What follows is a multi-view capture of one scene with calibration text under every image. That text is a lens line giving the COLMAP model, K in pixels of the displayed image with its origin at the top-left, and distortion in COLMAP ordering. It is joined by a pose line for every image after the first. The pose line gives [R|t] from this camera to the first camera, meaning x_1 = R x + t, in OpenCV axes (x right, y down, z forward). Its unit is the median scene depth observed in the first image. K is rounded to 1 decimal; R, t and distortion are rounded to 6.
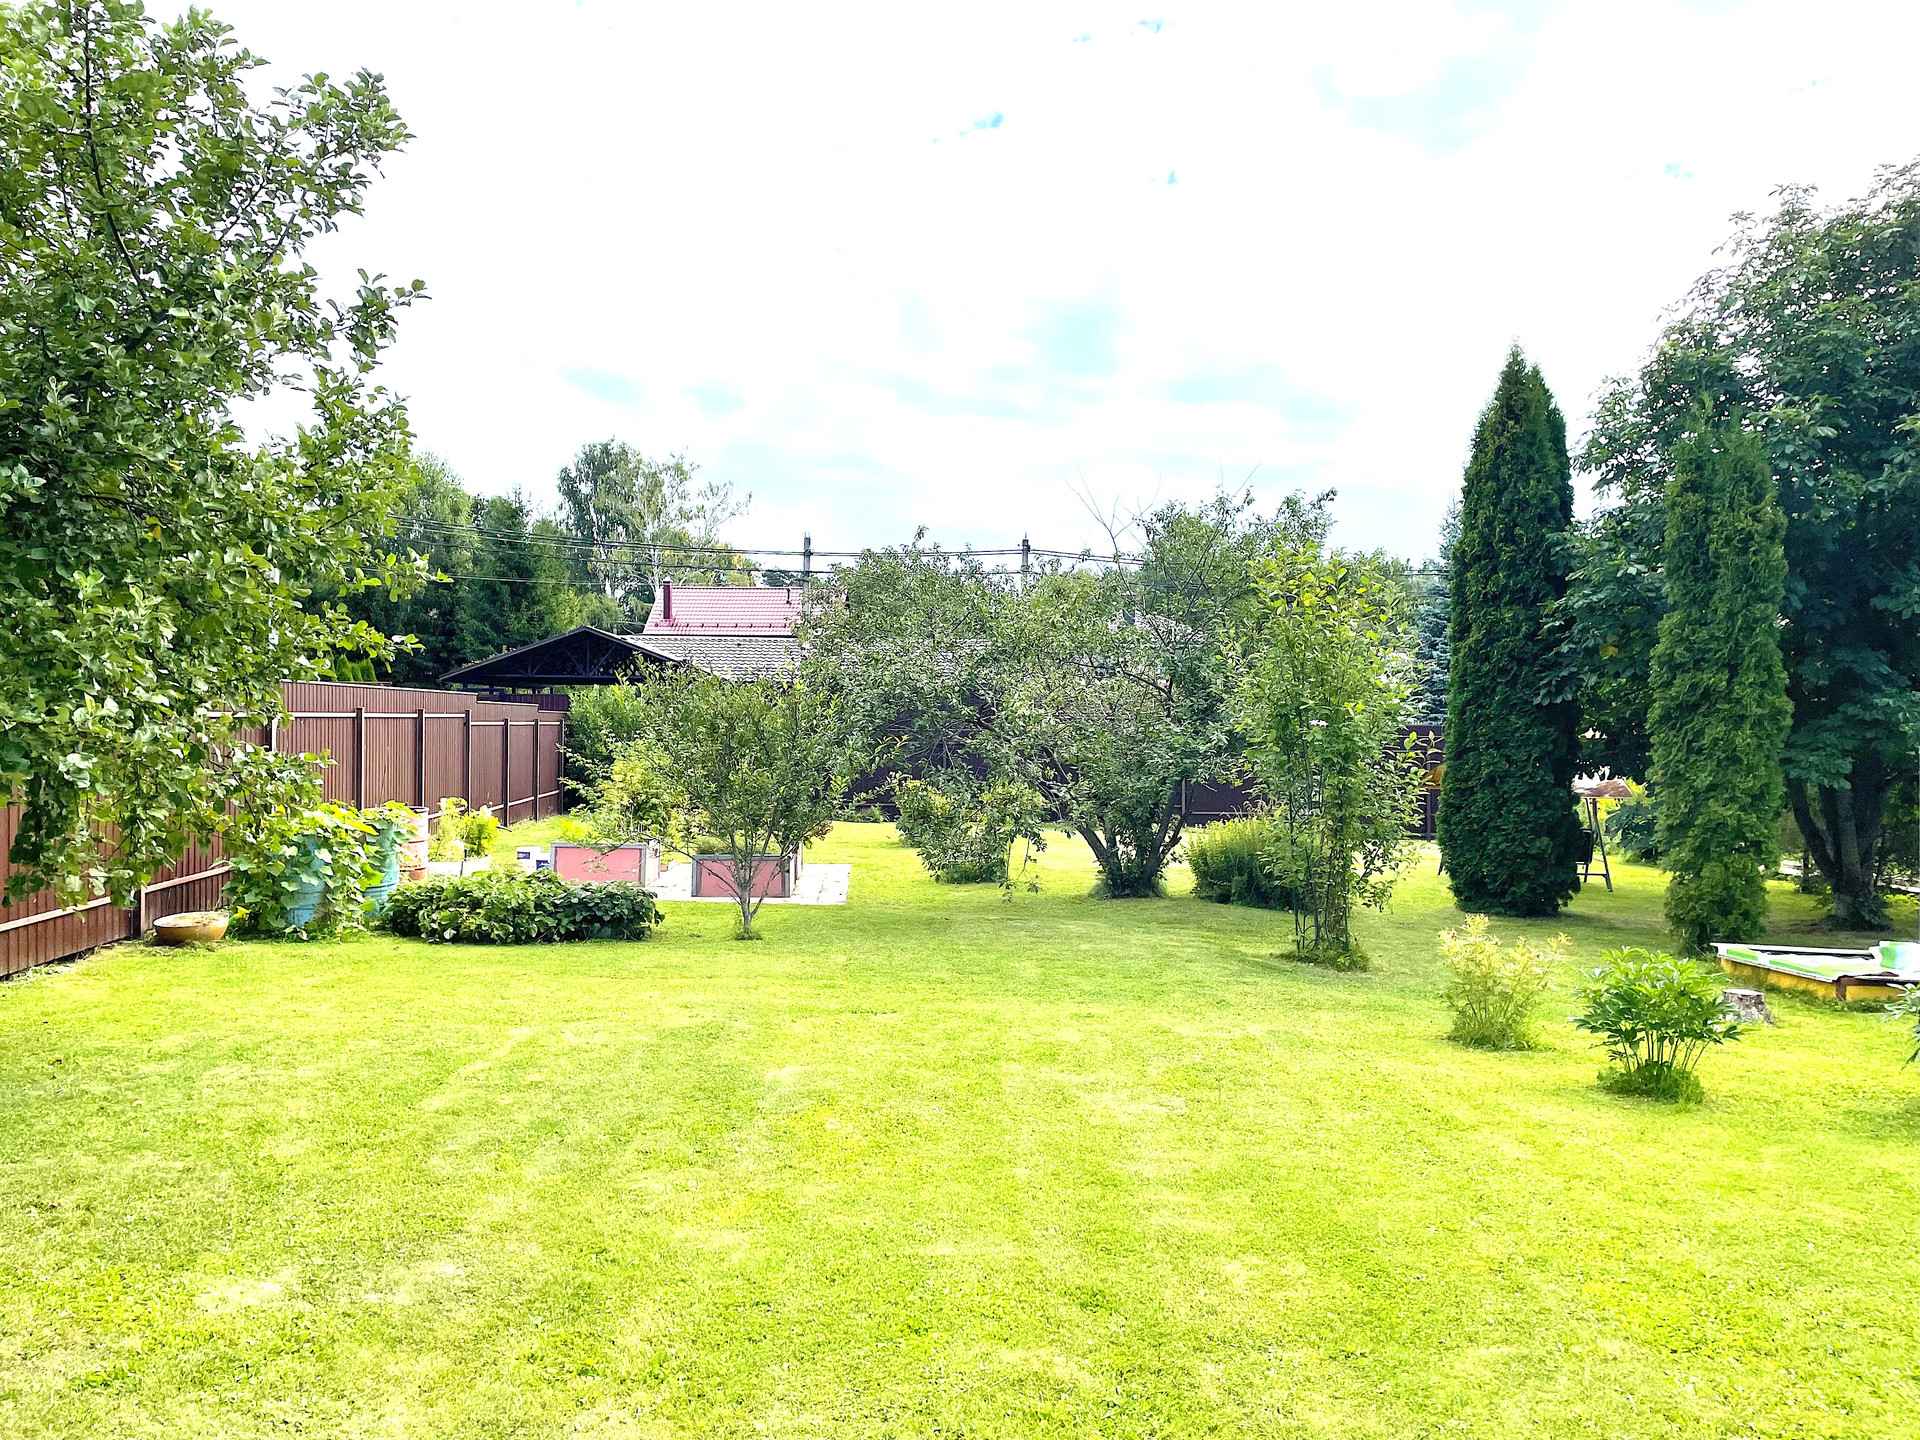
lens RADIAL K [[1461.4, 0, 960.0], [0, 1461.4, 720.0], [0, 0, 1]] dist [0.118523, -0.157531]
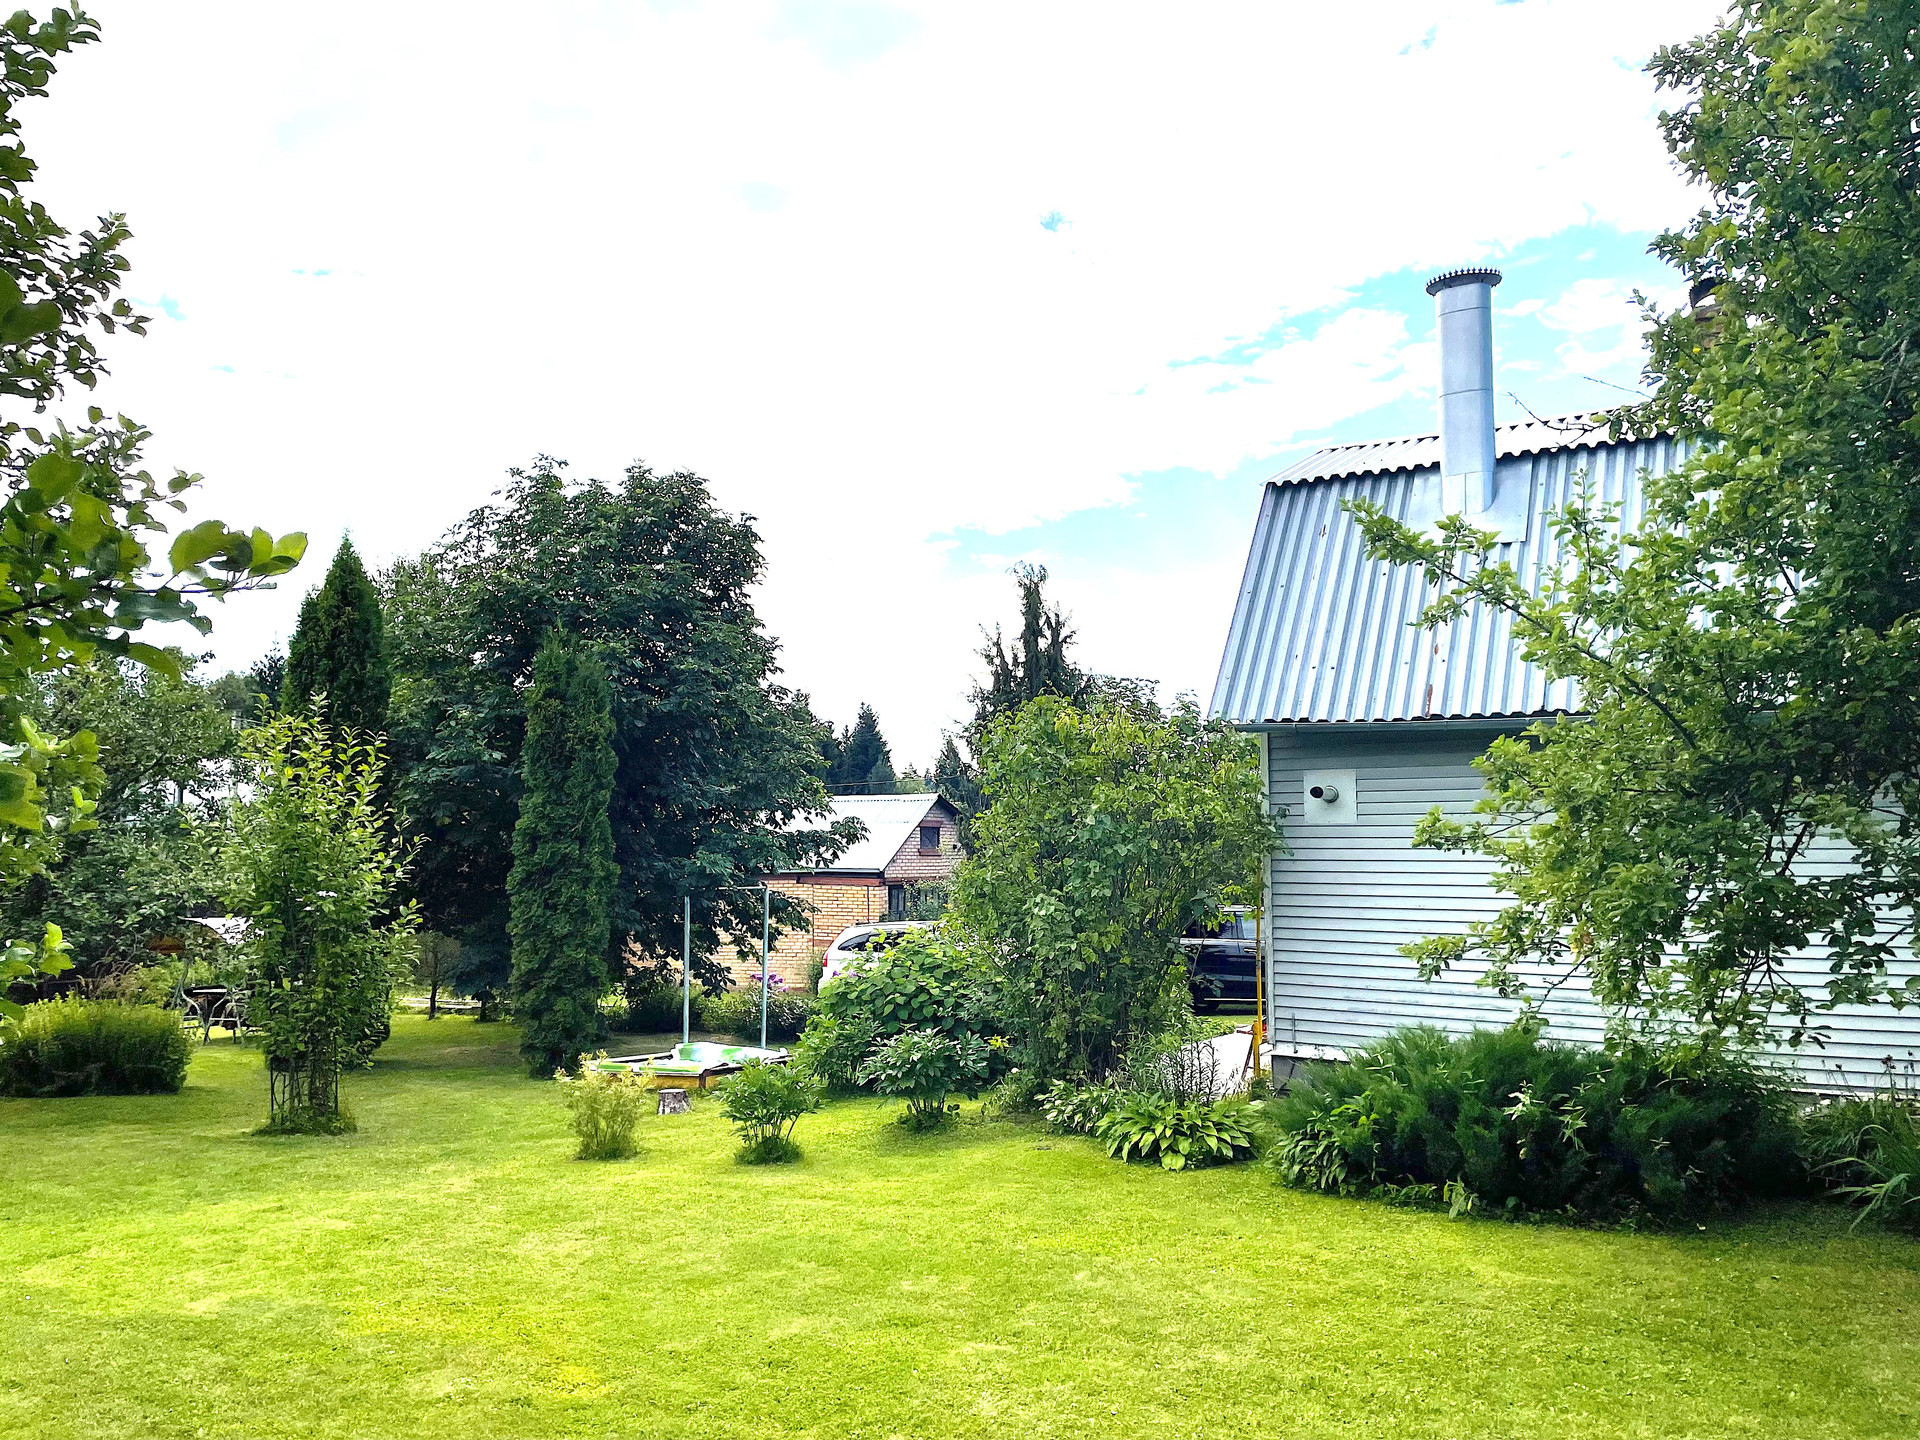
lens RADIAL K [[1461.4, 0, 960.0], [0, 1461.4, 720.0], [0, 0, 1]] dist [0.118523, -0.157531]
pose [[0.532422, 0.074450, 0.843199, -0.371594], [0.007685, 0.995658, -0.092764, -0.017296], [-0.846444, 0.055870, 0.529538, 0.056279]]
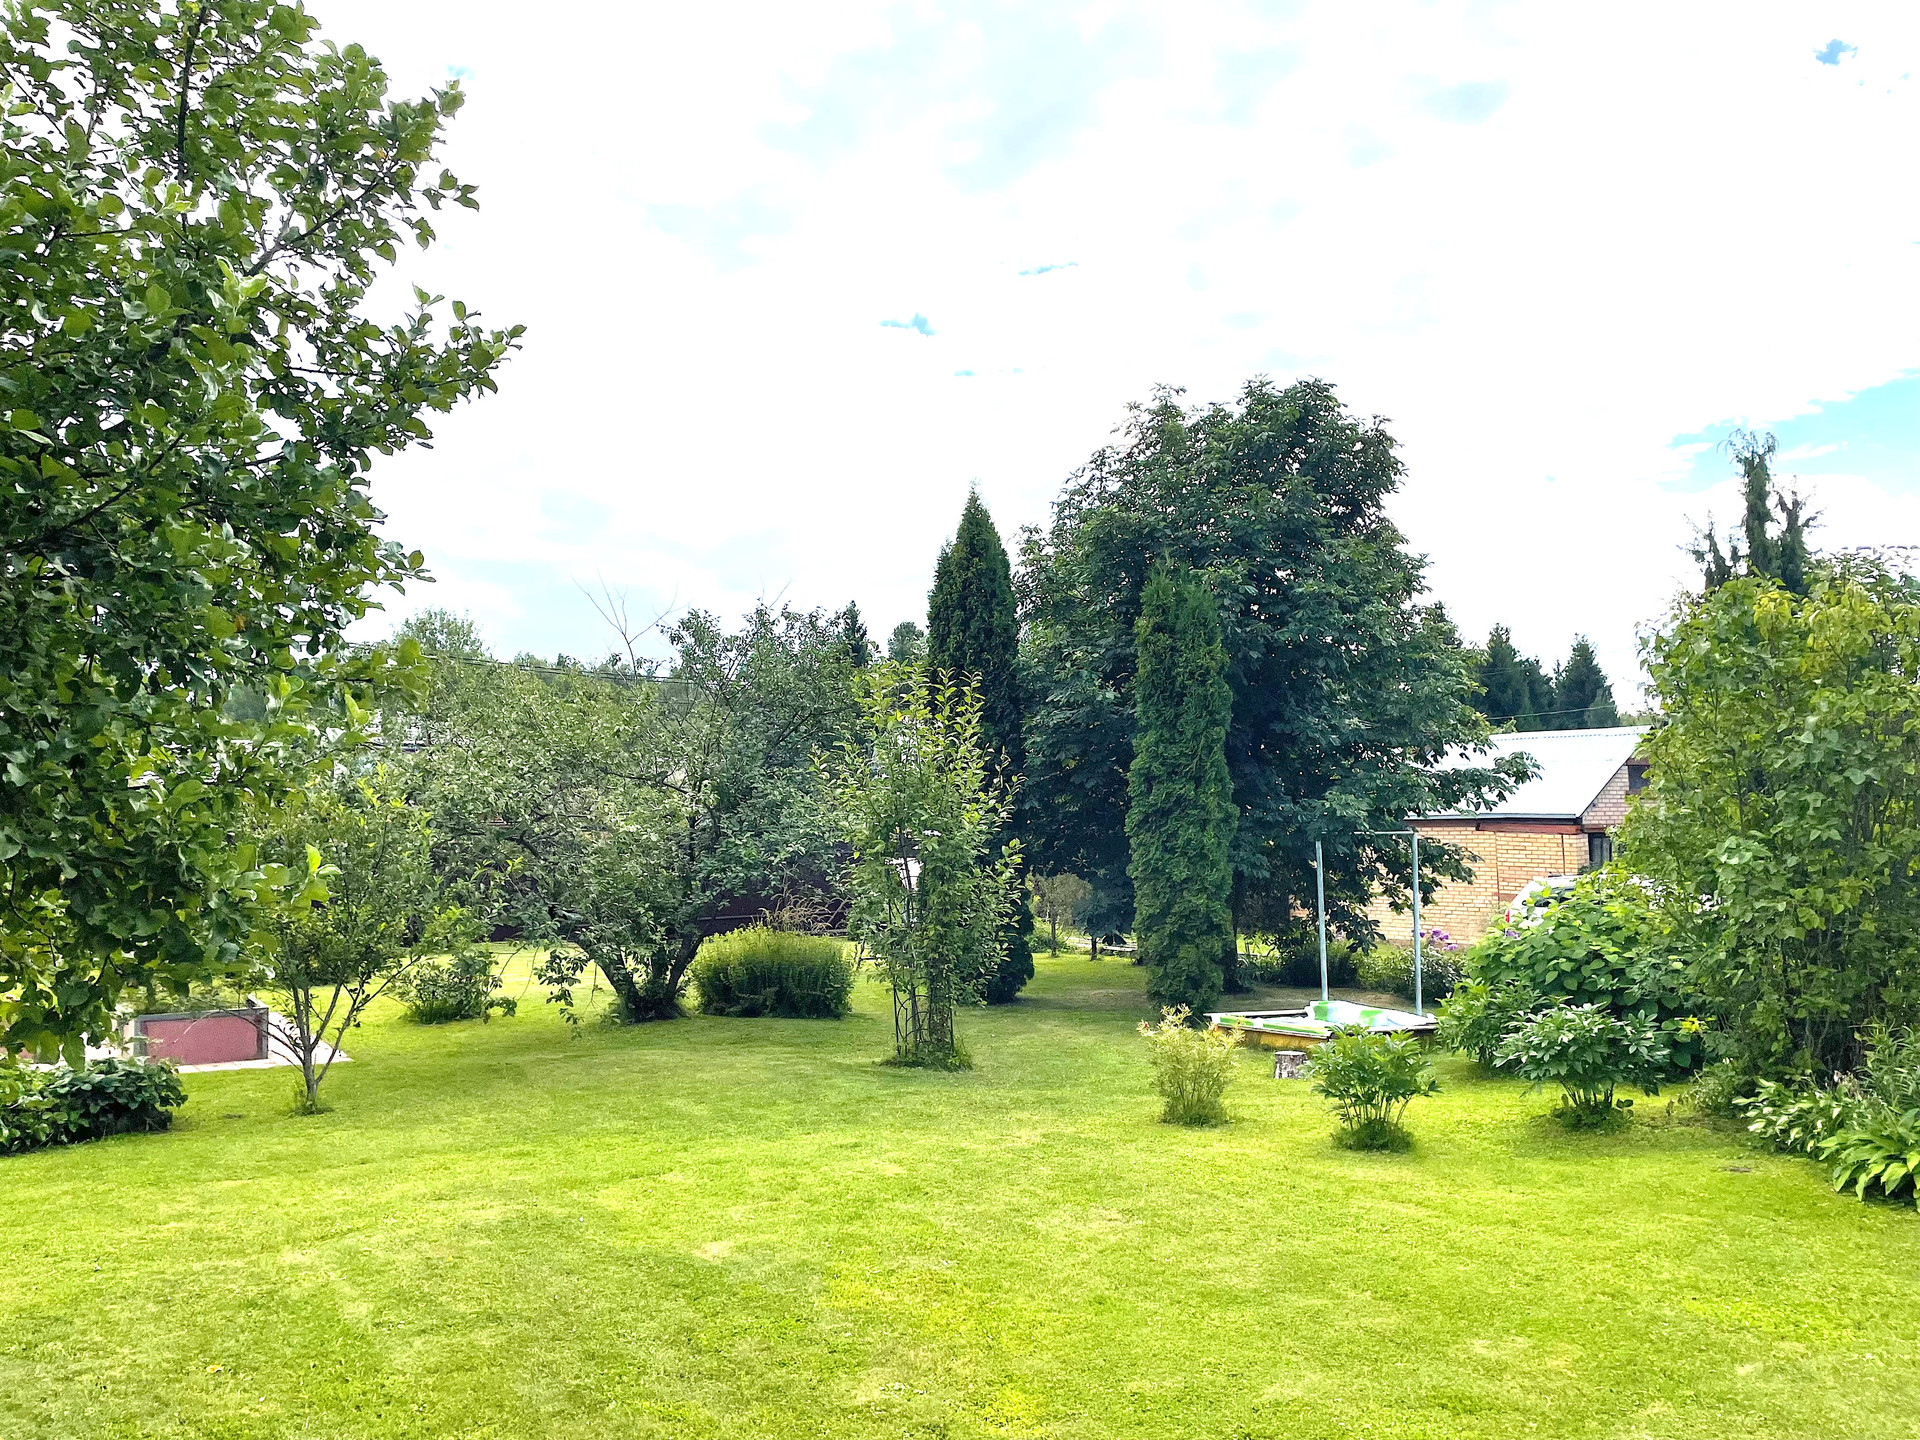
lens RADIAL K [[1461.4, 0, 960.0], [0, 1461.4, 720.0], [0, 0, 1]] dist [0.118523, -0.157531]
pose [[0.858184, 0.019390, 0.512977, -0.249983], [0.016323, 0.997750, -0.065022, -0.009206], [-0.513083, 0.064174, 0.855936, 0.082484]]
